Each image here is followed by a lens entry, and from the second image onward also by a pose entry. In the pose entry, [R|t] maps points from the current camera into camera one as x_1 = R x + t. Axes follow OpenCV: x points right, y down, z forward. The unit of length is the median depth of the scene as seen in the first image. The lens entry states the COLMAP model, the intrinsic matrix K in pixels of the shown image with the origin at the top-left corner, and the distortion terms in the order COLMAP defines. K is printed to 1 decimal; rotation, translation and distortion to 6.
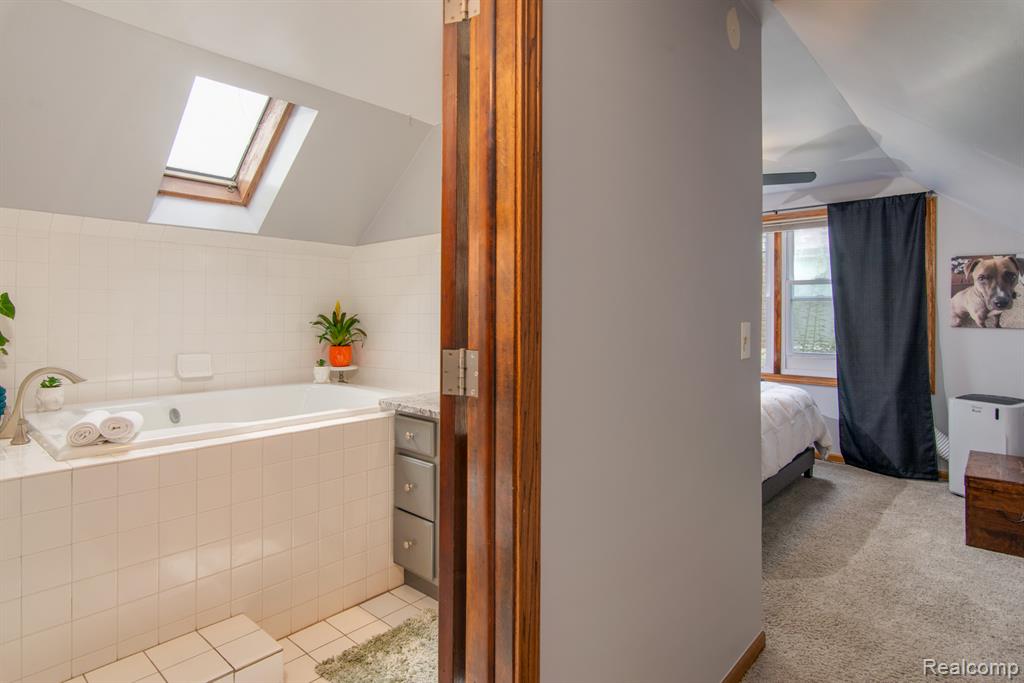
lens RADIAL K [[548.3, 0, 494.3], [0, 548.3, 319.8], [0, 0, 1]] dist [-0.006233, -0.000741]
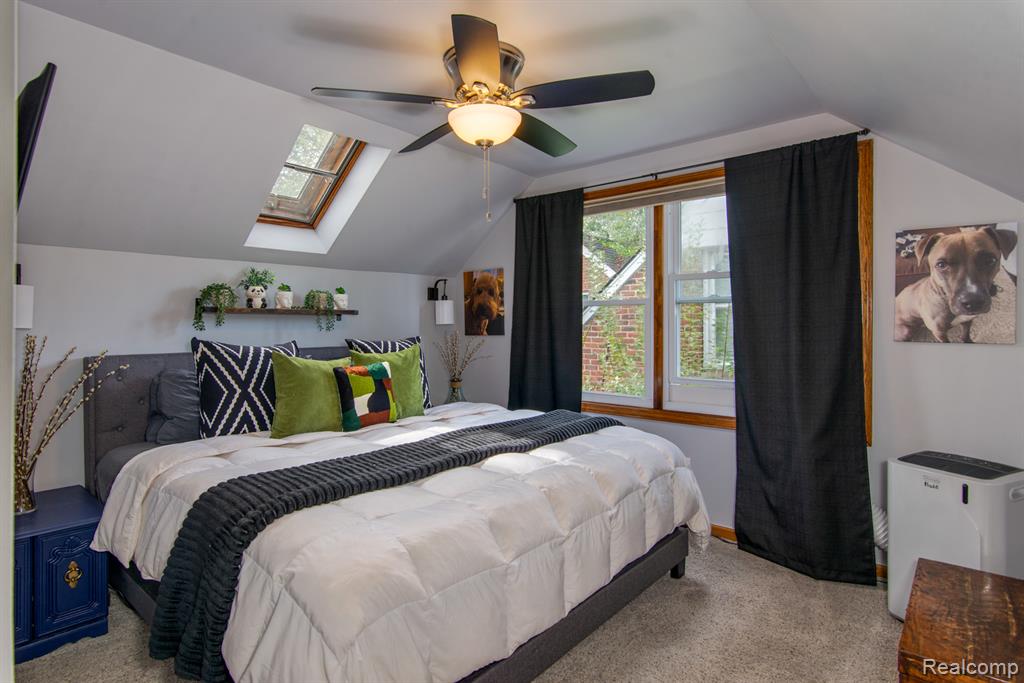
lens RADIAL K [[528.9, 0, 510.3], [0, 528.9, 336.0], [0, 0, 1]] dist [-0.000982, -0.000267]
pose [[0.999521, -0.005398, 0.030466, 0.372336], [0.005125, 0.999946, 0.009051, -0.001207], [-0.030513, -0.008891, 0.999495, 0.400200]]
